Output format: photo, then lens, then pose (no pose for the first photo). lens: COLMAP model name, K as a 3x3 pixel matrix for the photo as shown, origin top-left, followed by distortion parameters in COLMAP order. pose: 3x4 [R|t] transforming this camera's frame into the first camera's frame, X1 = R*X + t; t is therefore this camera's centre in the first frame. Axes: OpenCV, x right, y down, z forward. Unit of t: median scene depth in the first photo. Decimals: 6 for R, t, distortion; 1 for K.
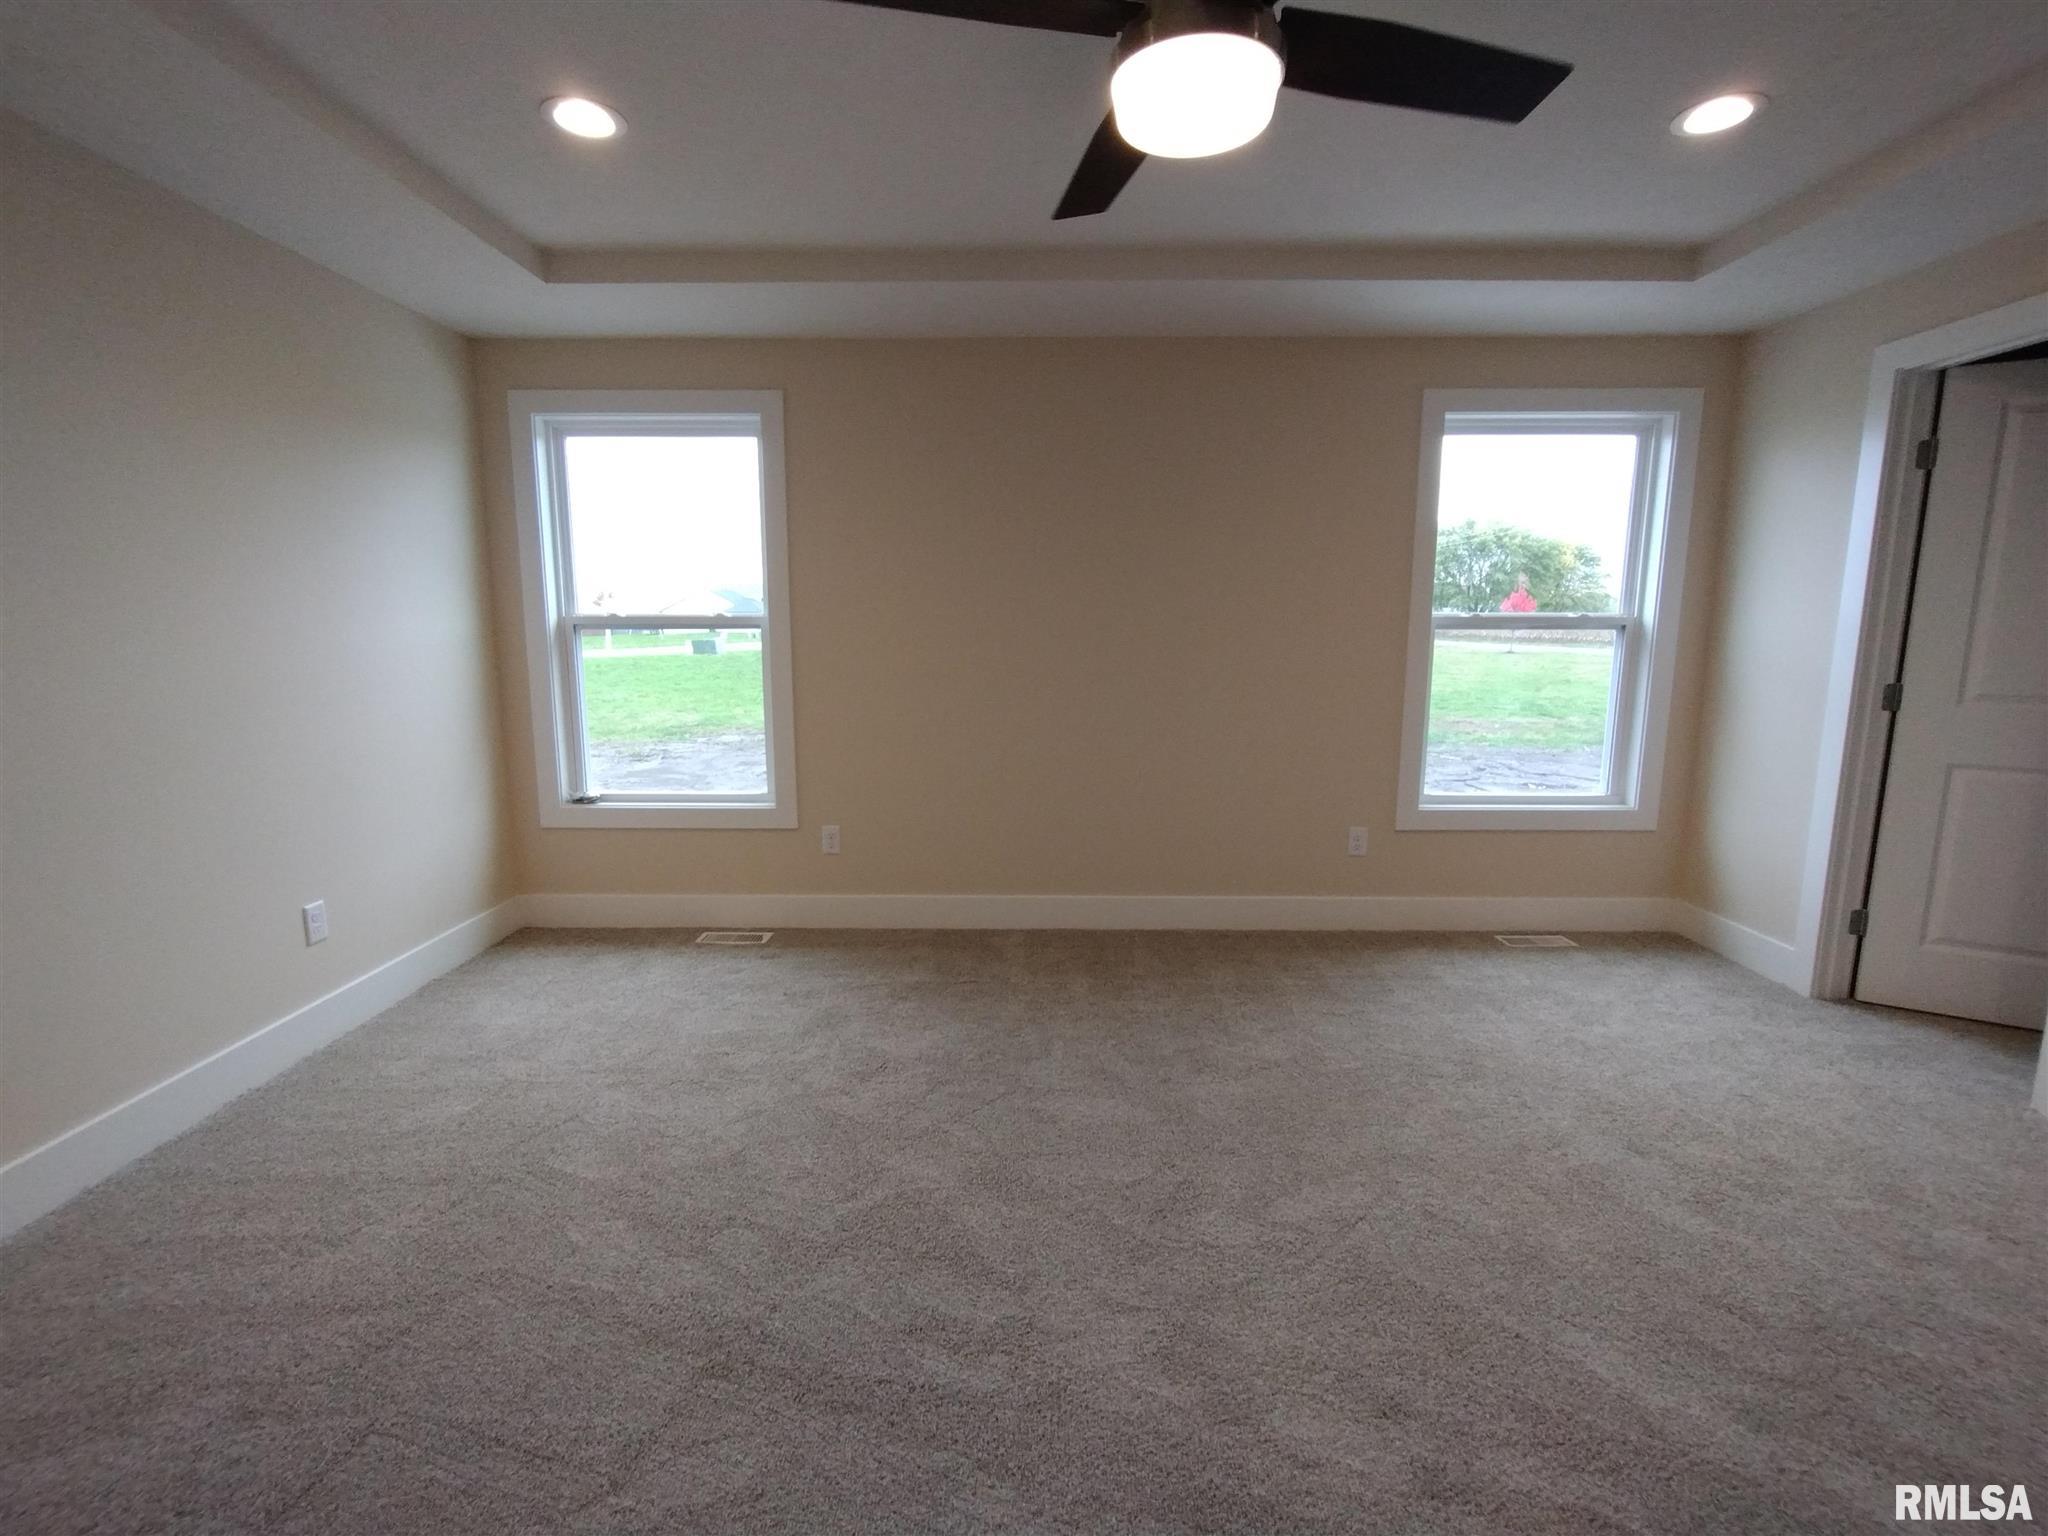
lens RADIAL K [[935.6, 0, 1024.0], [0, 935.6, 768.0], [0, 0, 1]] dist [-0.000547, -0.000084]
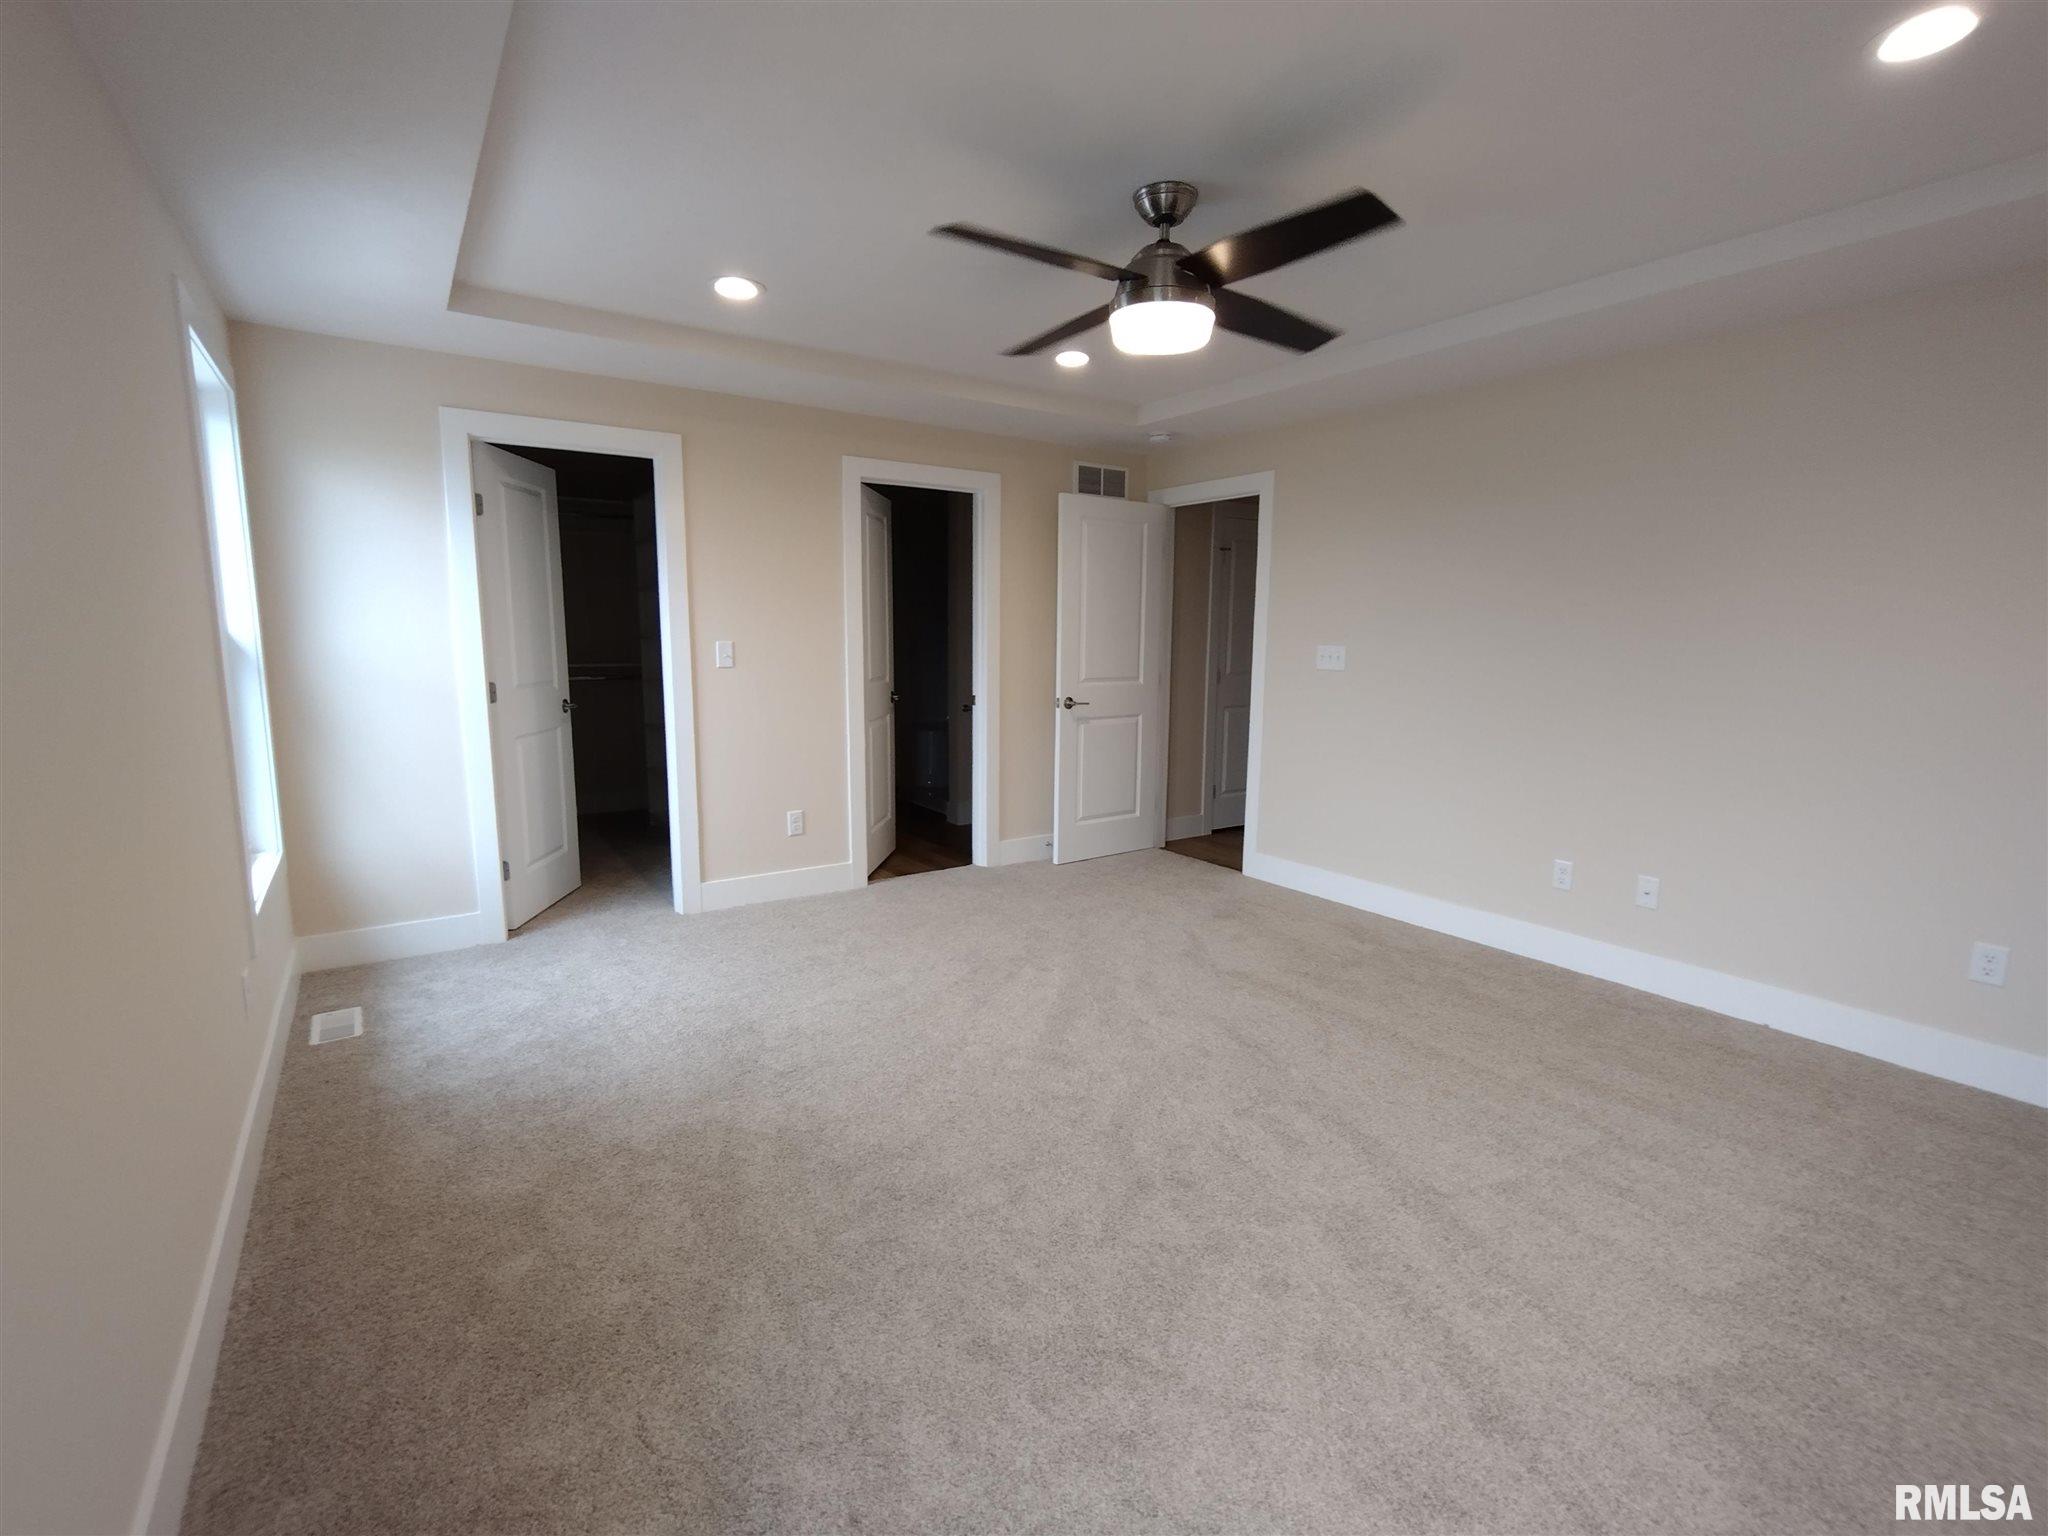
lens RADIAL K [[935.6, 0, 1024.0], [0, 935.6, 768.0], [0, 0, 1]] dist [-0.000547, -0.000084]
pose [[-0.575786, -0.128892, 0.807377, -0.528448], [0.116538, 0.964474, 0.237082, -0.191336], [-0.809252, 0.230599, -0.540310, 1.091679]]
